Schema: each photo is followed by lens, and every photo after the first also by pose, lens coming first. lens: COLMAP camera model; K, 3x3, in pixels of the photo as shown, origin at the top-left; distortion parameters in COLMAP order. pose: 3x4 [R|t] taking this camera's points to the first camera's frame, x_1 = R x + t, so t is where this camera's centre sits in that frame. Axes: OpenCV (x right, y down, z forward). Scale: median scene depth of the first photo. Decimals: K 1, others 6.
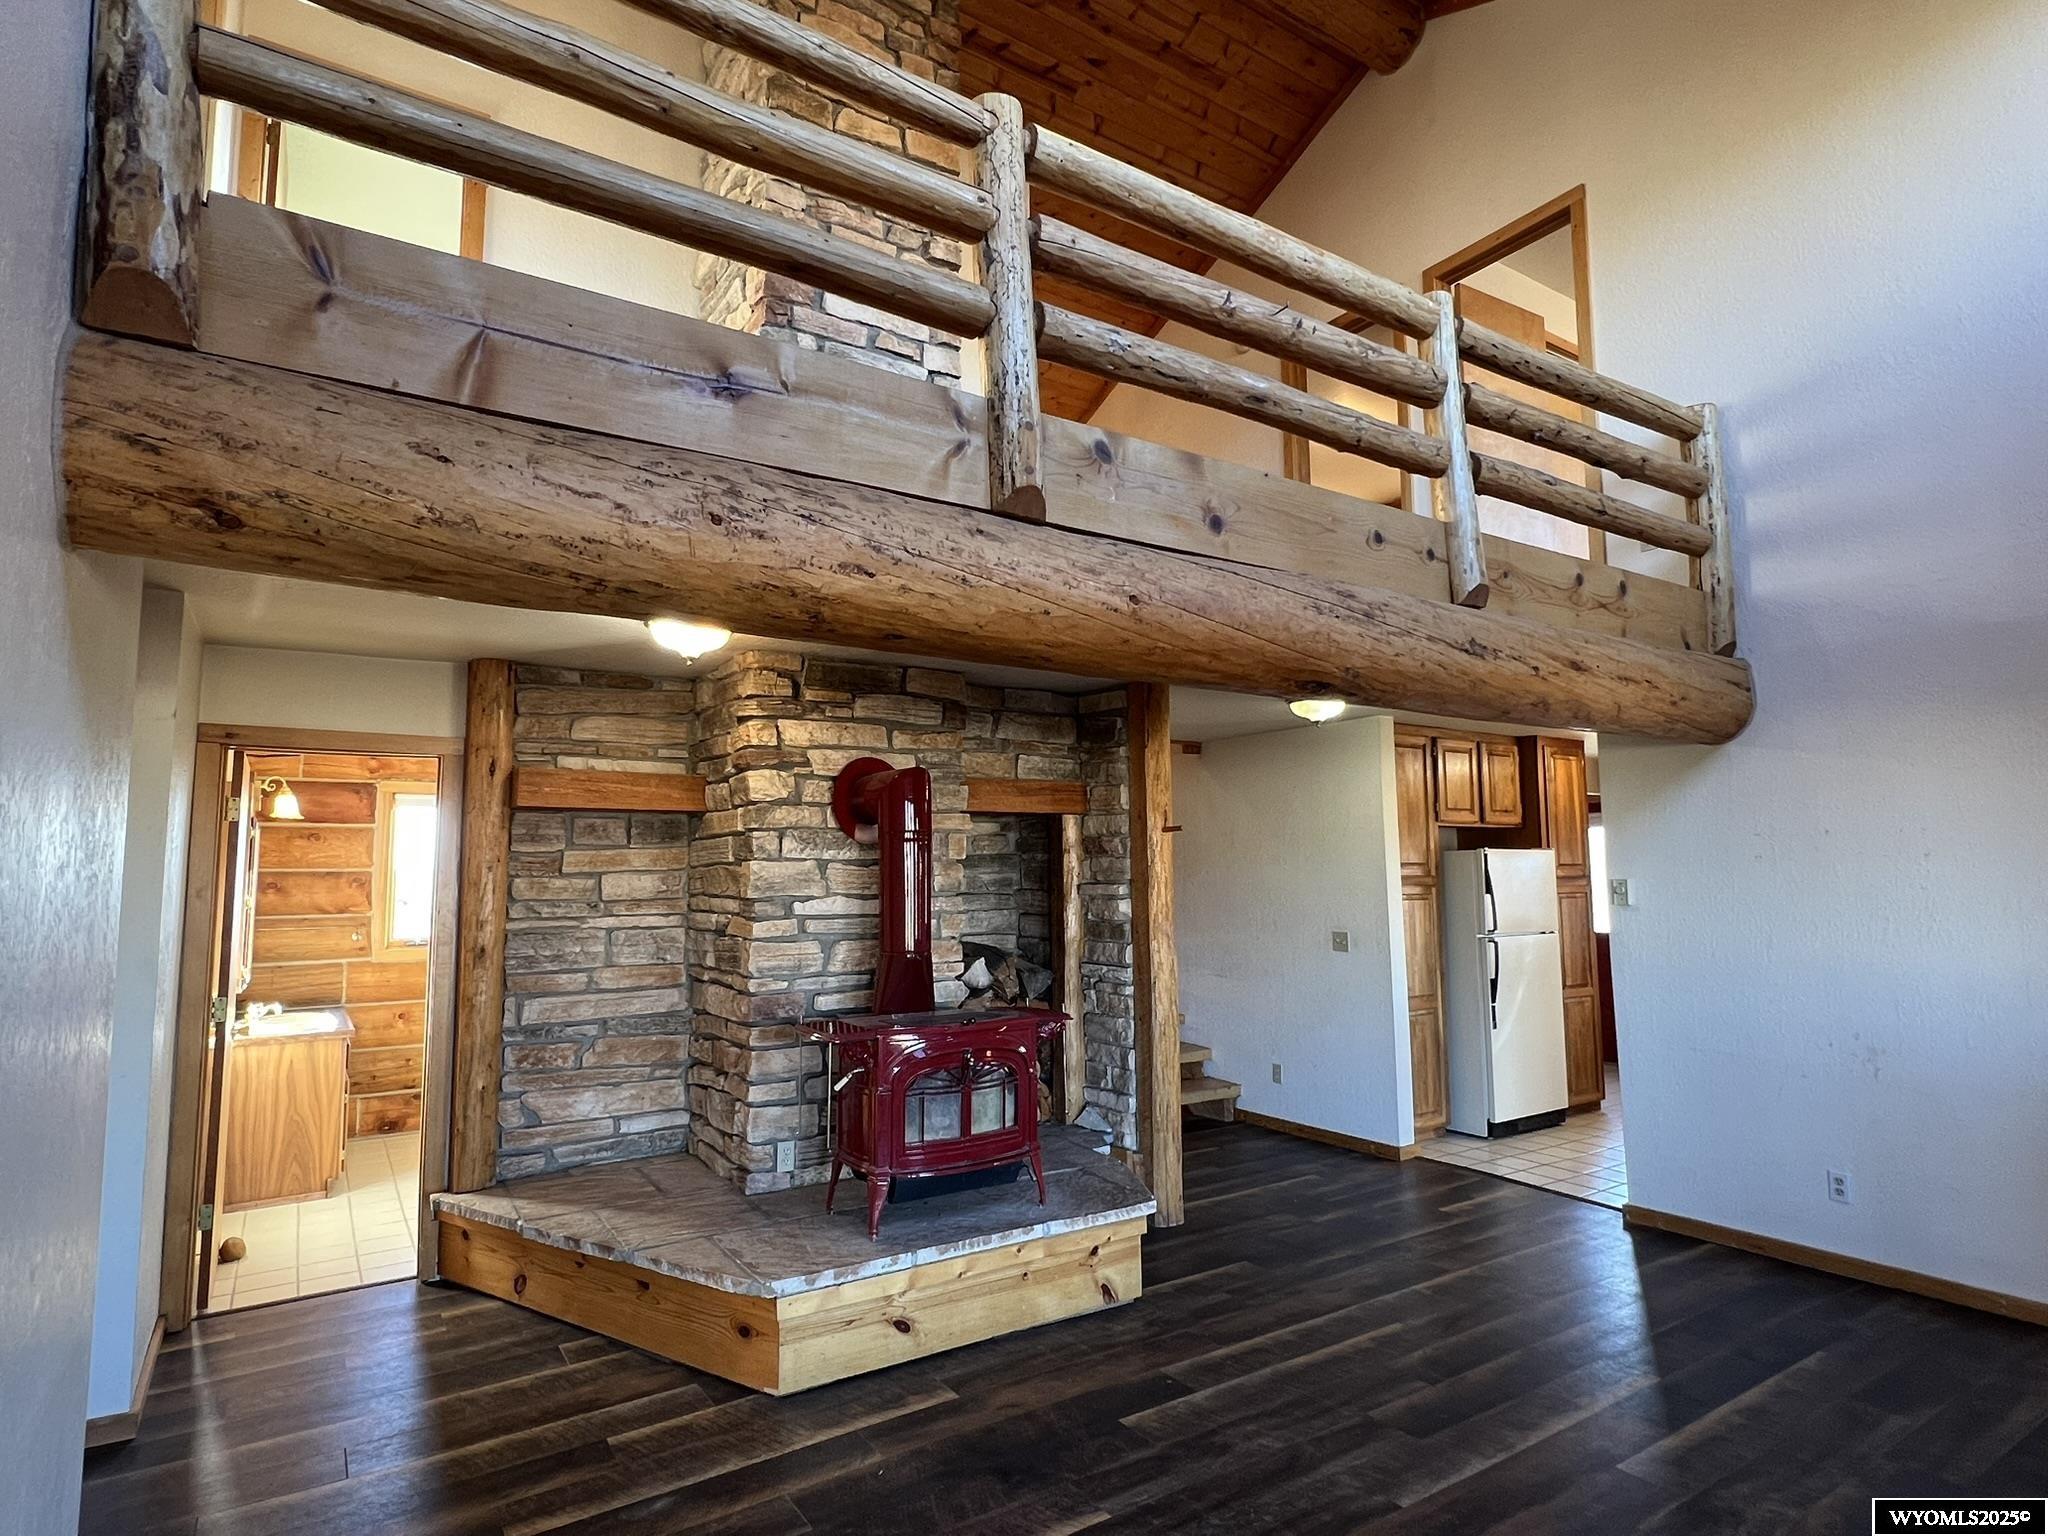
lens RADIAL K [[1090.4, 0, 1024.0], [0, 1090.4, 768.0], [0, 0, 1]] dist [0.001015, 0.000368]
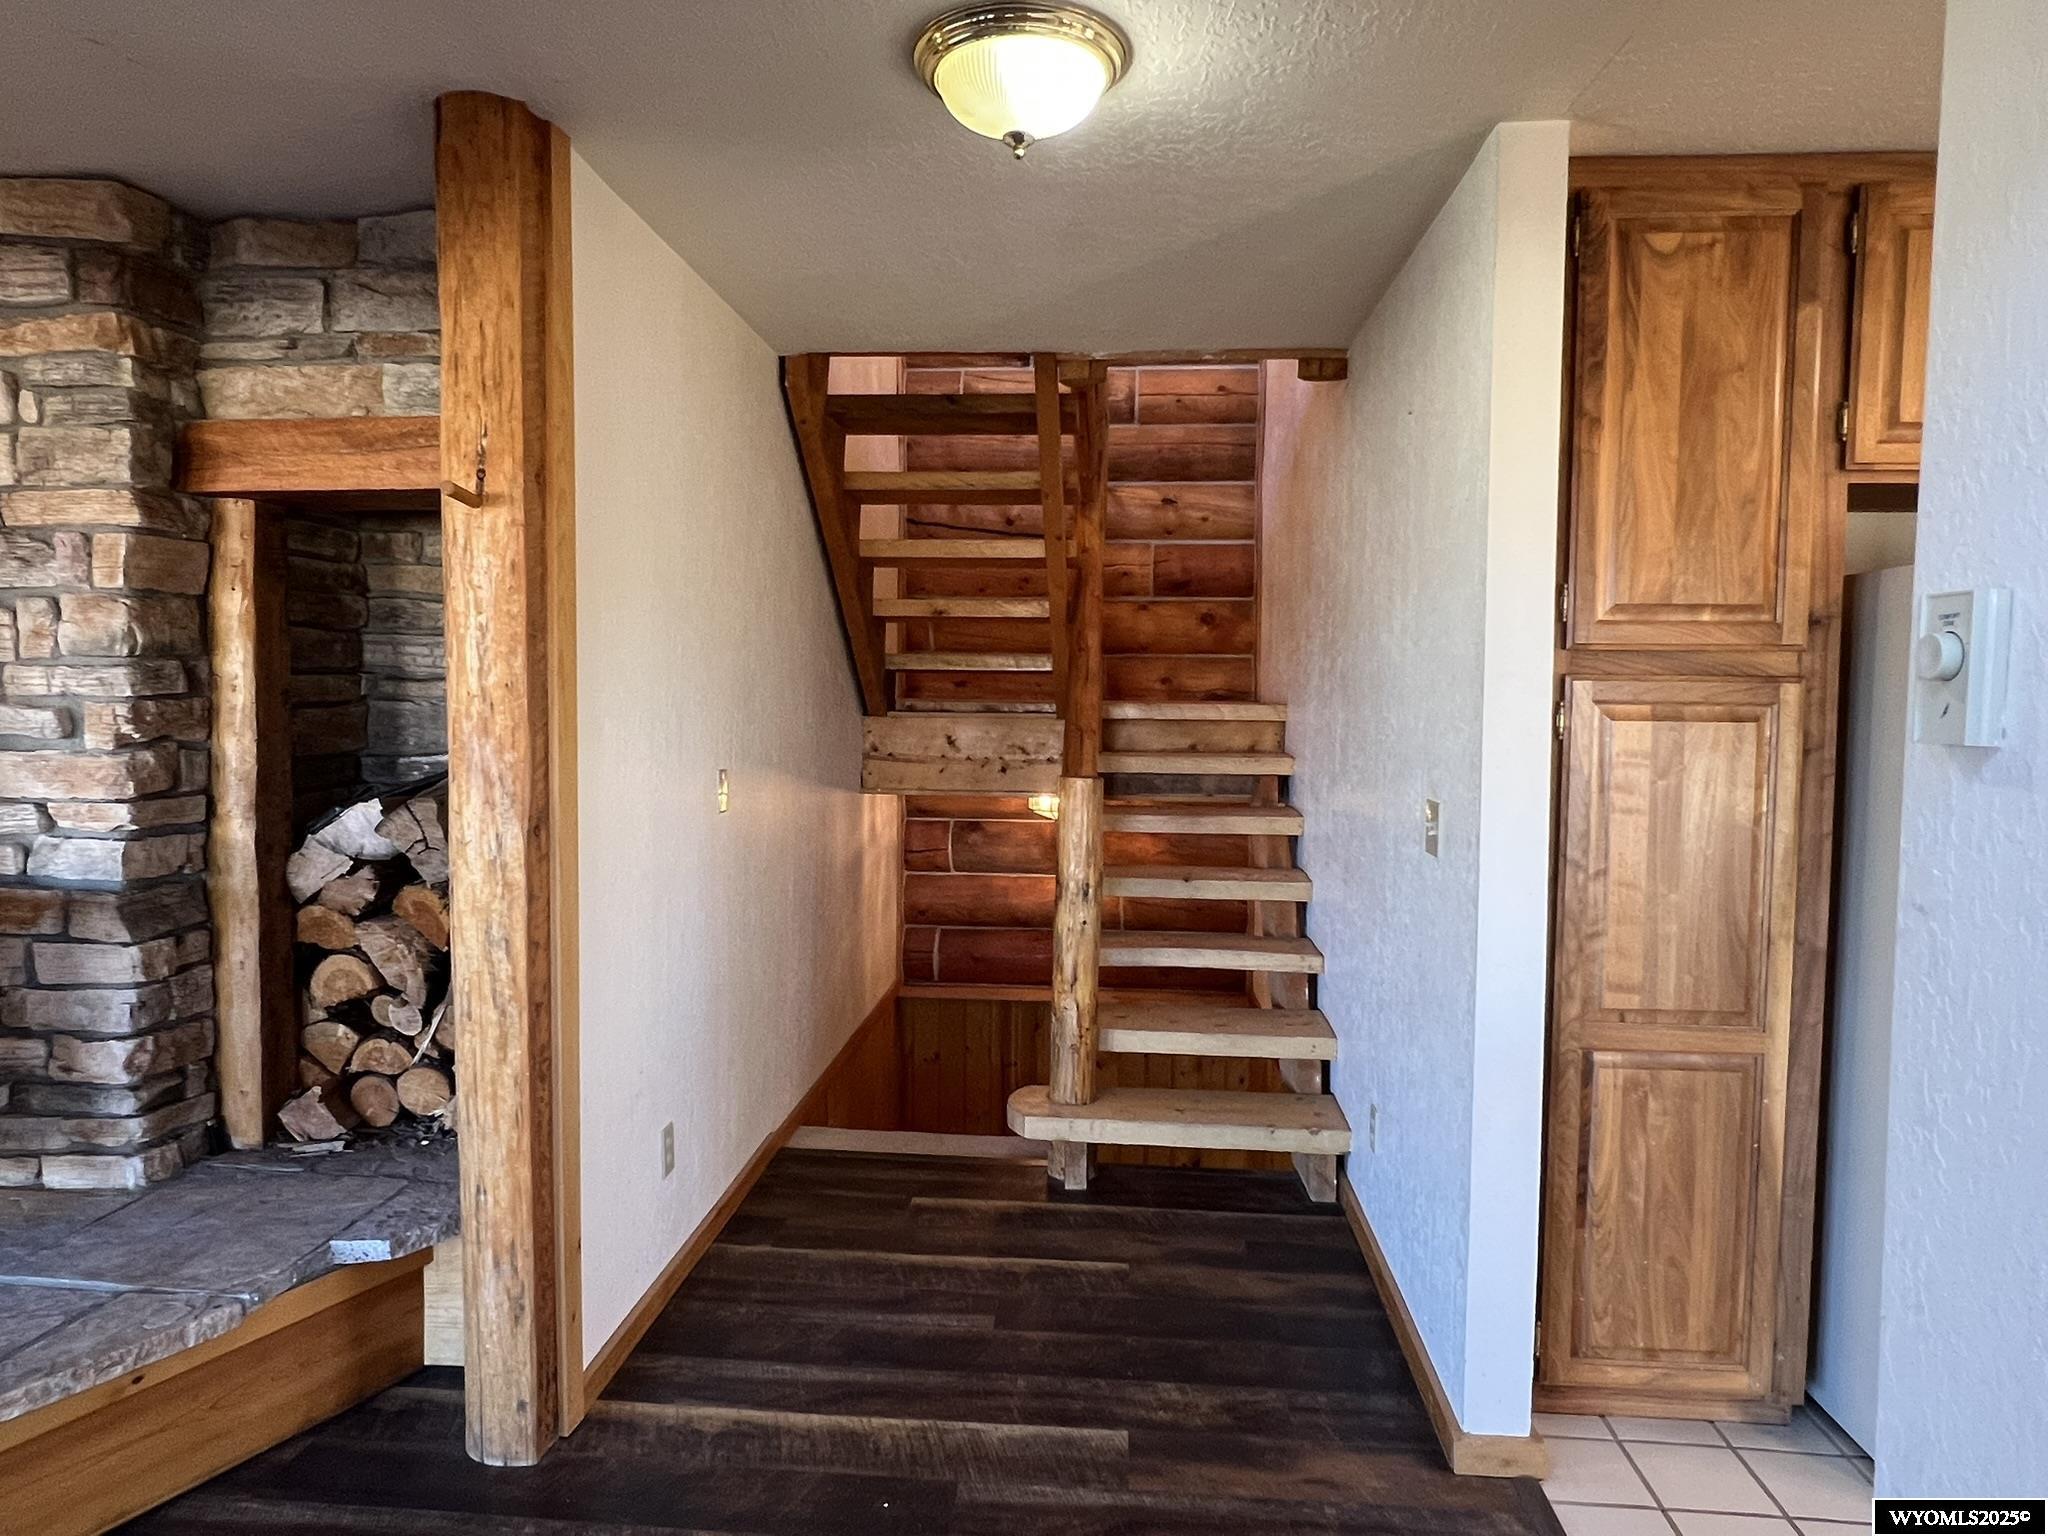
lens RADIAL K [[1266.7, 0, 1024.6], [0, 1266.7, 772.0], [0, 0, 1]] dist [-0.000517, -0.001852]
pose [[0.788754, 0.052238, -0.612485, 0.542983], [0.044758, 0.988858, 0.141976, 0.093970], [0.613077, -0.139398, 0.777627, 0.739917]]
